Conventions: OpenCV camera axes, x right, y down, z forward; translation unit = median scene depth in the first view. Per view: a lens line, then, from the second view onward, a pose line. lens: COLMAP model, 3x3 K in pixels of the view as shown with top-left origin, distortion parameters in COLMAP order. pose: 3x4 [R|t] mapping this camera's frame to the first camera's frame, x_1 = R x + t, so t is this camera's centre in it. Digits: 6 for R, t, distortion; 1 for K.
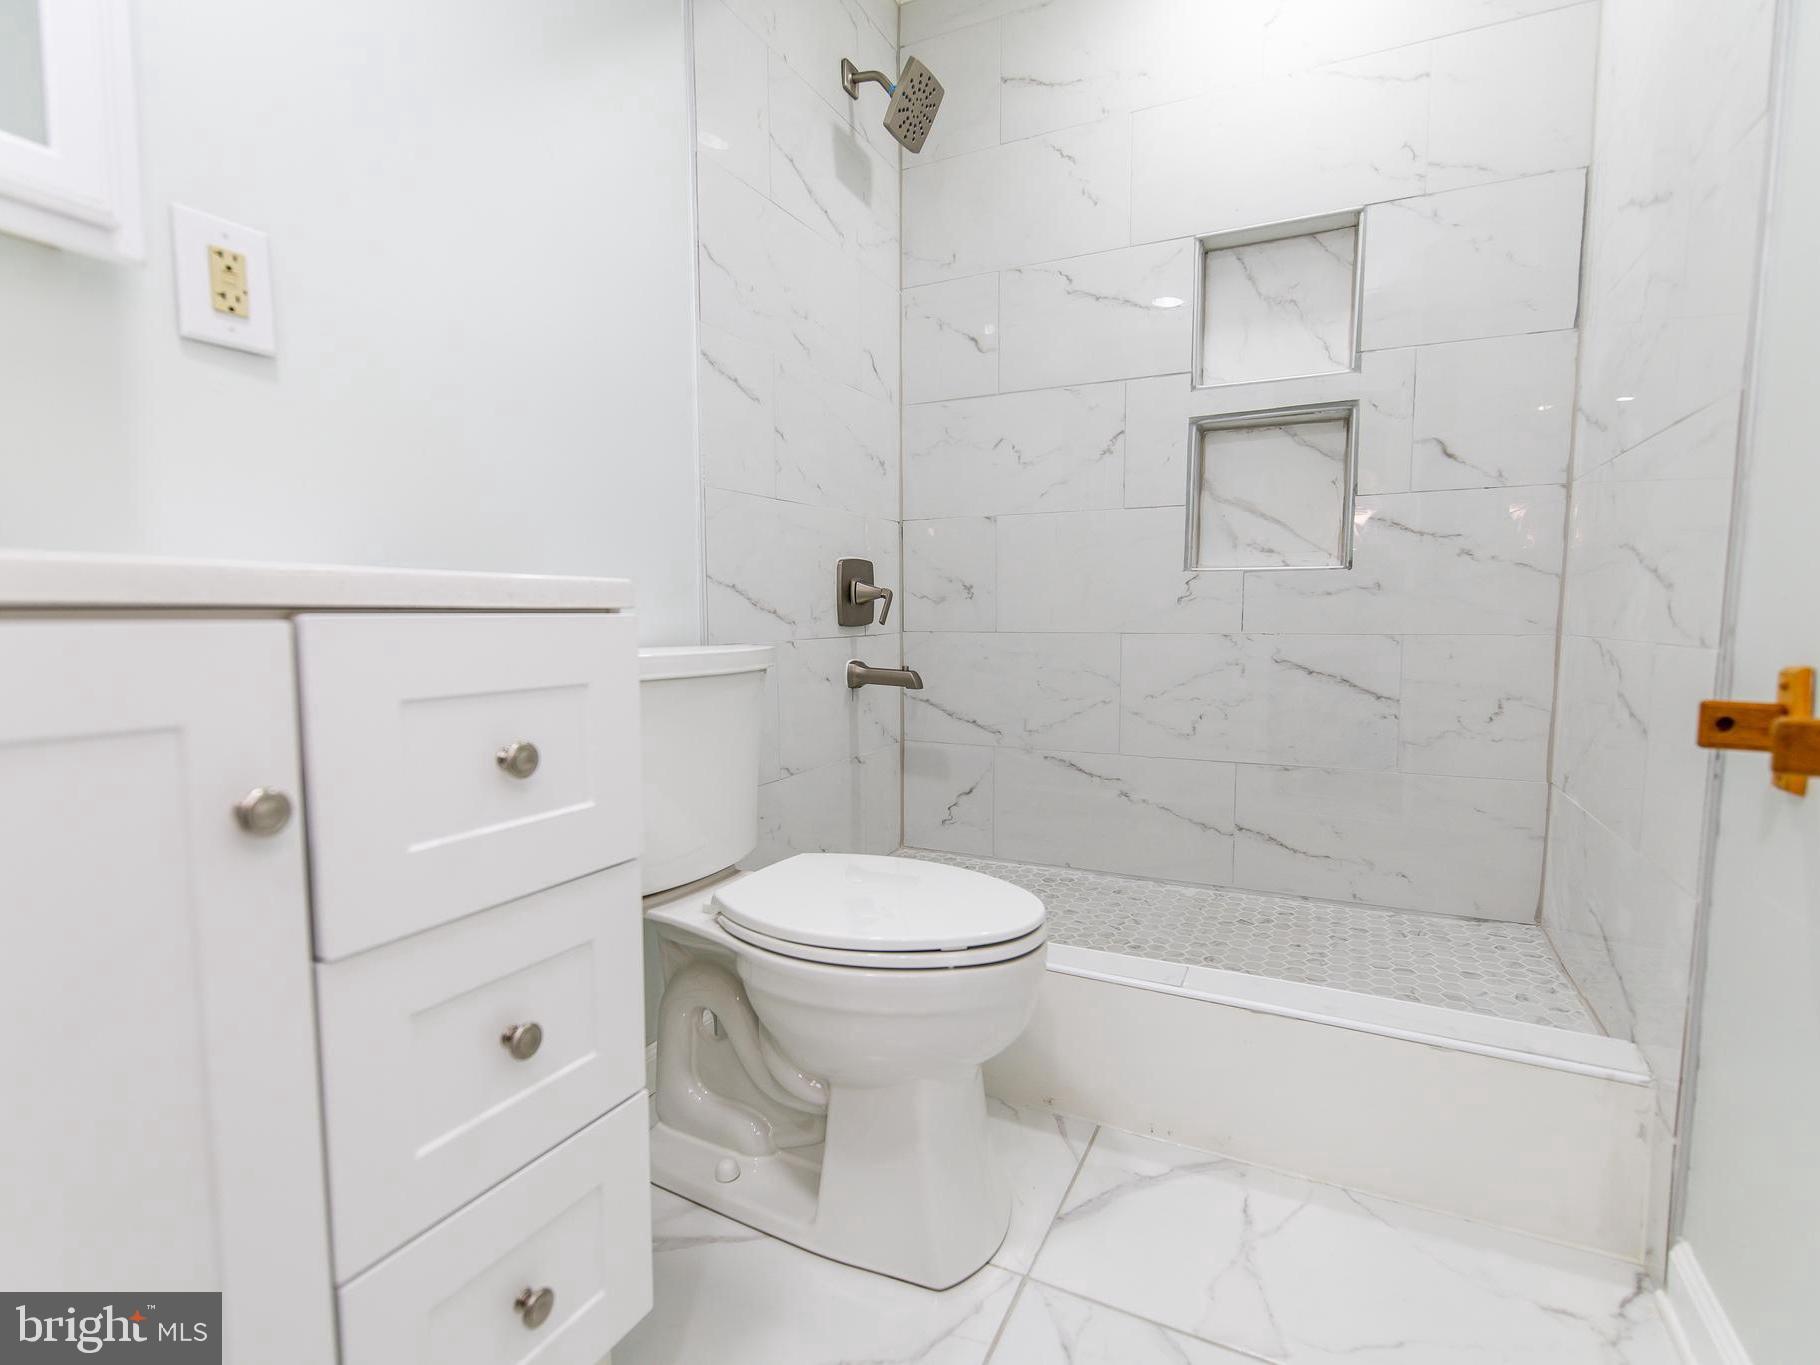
lens RADIAL K [[872.3, 0, 904.7], [0, 872.3, 687.4], [0, 0, 1]] dist [-0.001098, -0.000616]
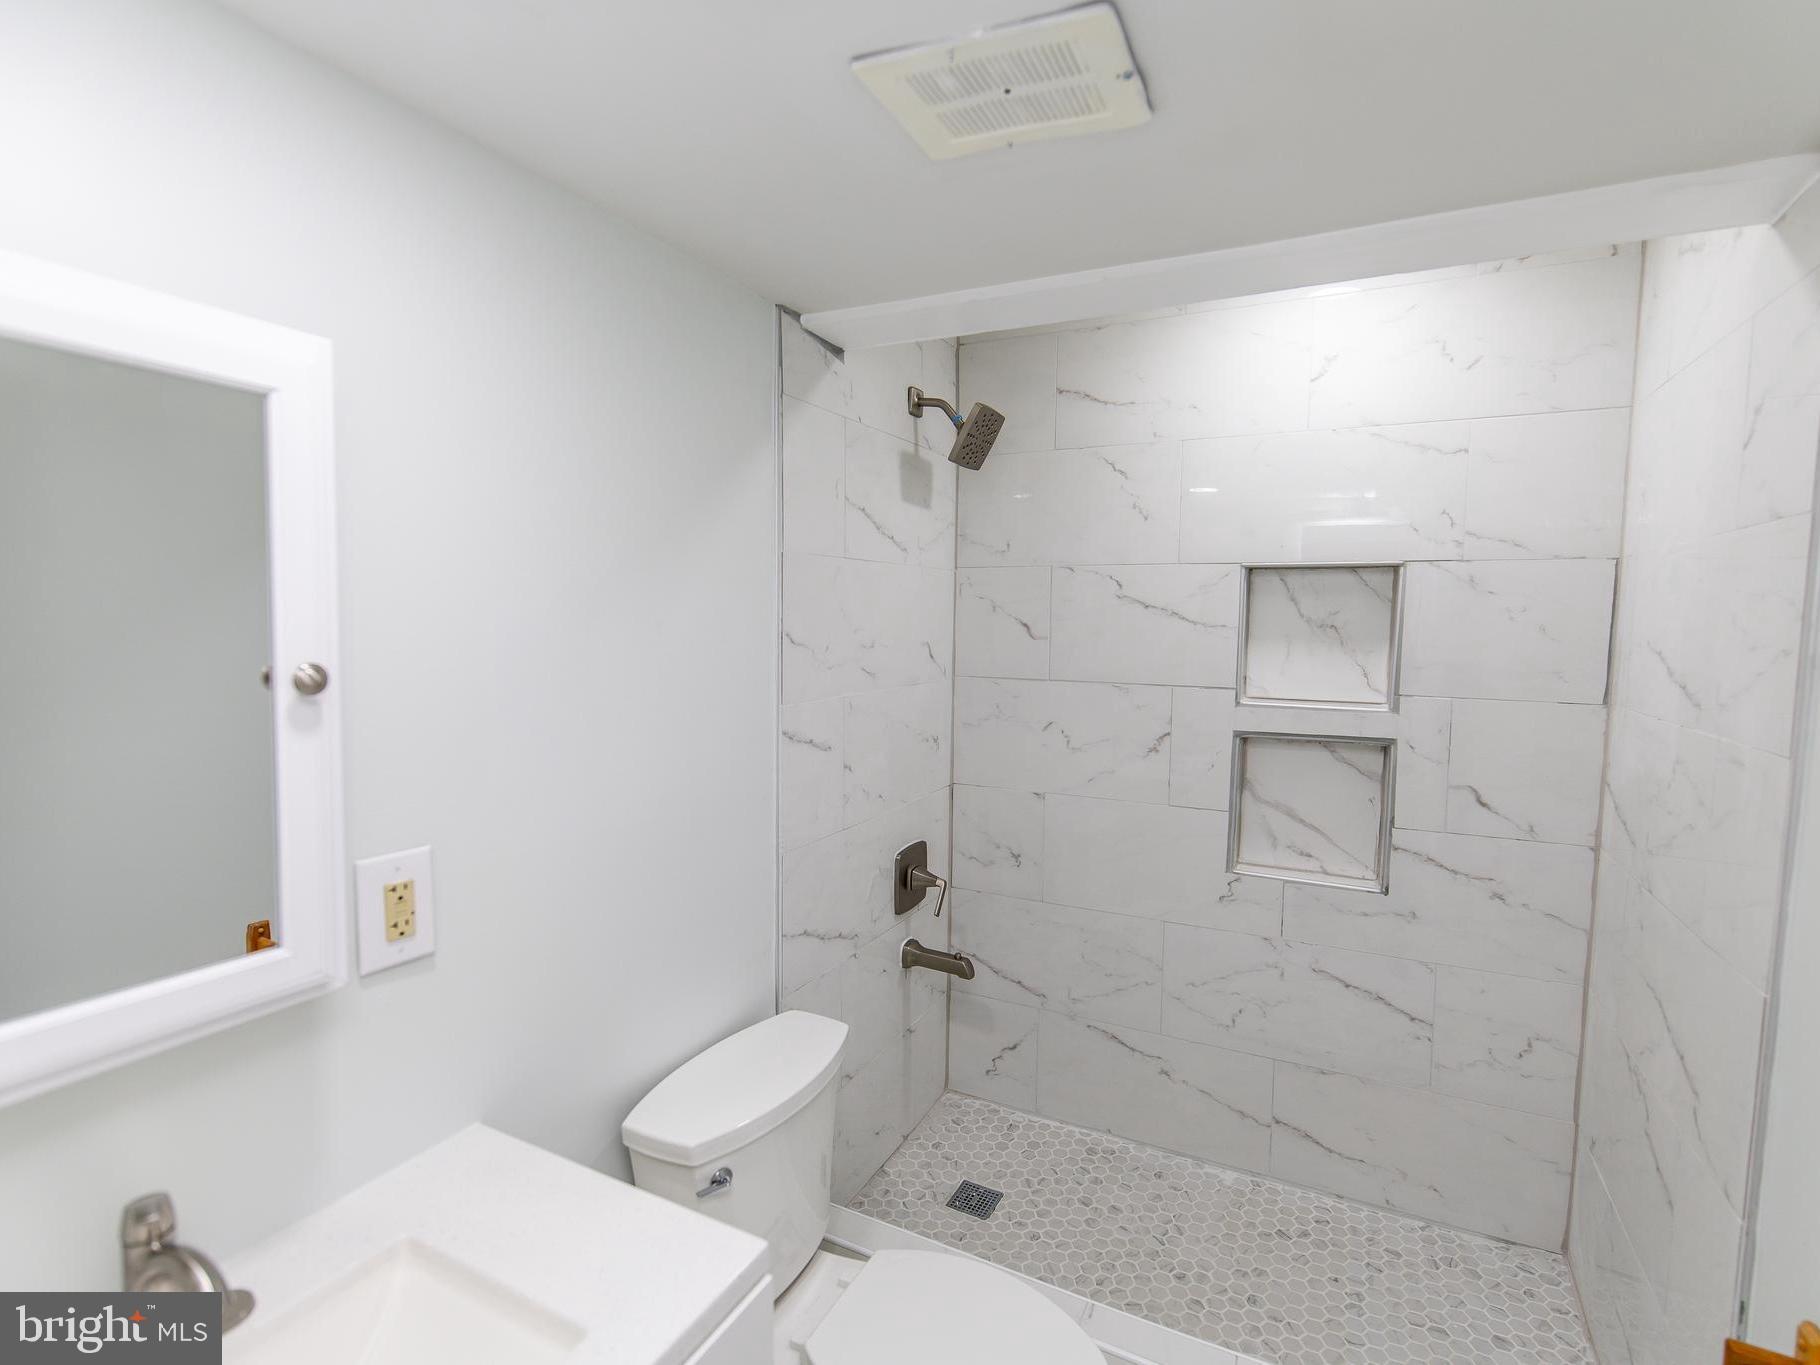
lens RADIAL K [[872.3, 0, 914.0], [0, 872.3, 685.7], [0, 0, 1]] dist [-0.001098, -0.000616]
pose [[0.999865, 0.016067, -0.003427, -0.056953], [-0.016114, 0.999771, -0.014066, -0.351301], [0.003200, 0.014120, 0.999895, -0.053756]]
